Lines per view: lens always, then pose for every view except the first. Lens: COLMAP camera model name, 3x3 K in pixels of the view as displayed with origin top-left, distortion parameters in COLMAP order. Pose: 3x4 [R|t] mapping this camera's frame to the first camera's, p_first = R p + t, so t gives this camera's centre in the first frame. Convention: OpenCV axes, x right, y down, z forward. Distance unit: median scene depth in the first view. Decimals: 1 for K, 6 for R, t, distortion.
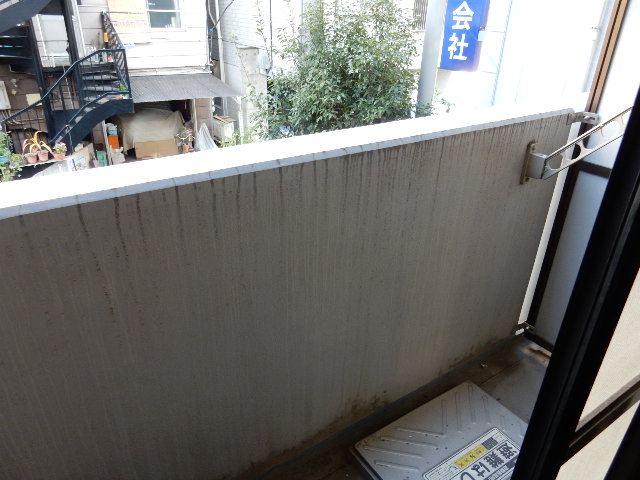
lens RADIAL K [[468.5, 0, 319.4], [0, 468.5, 240.1], [0, 0, 1]] dist [-0.032650, 0.021539]
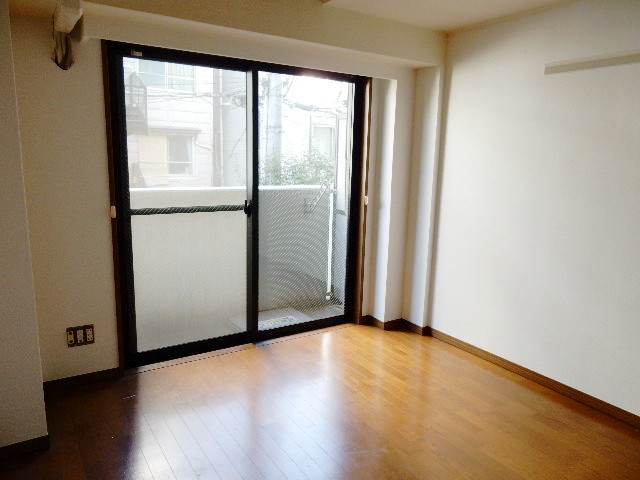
lens RADIAL K [[468.5, 0, 320.2], [0, 468.5, 240.5], [0, 0, 1]] dist [-0.032650, 0.021539]
pose [[0.999856, 0.011298, -0.012684, 0.417263], [-0.014590, 0.953589, -0.300757, 0.567958], [0.008697, 0.300898, 0.953617, -0.995026]]
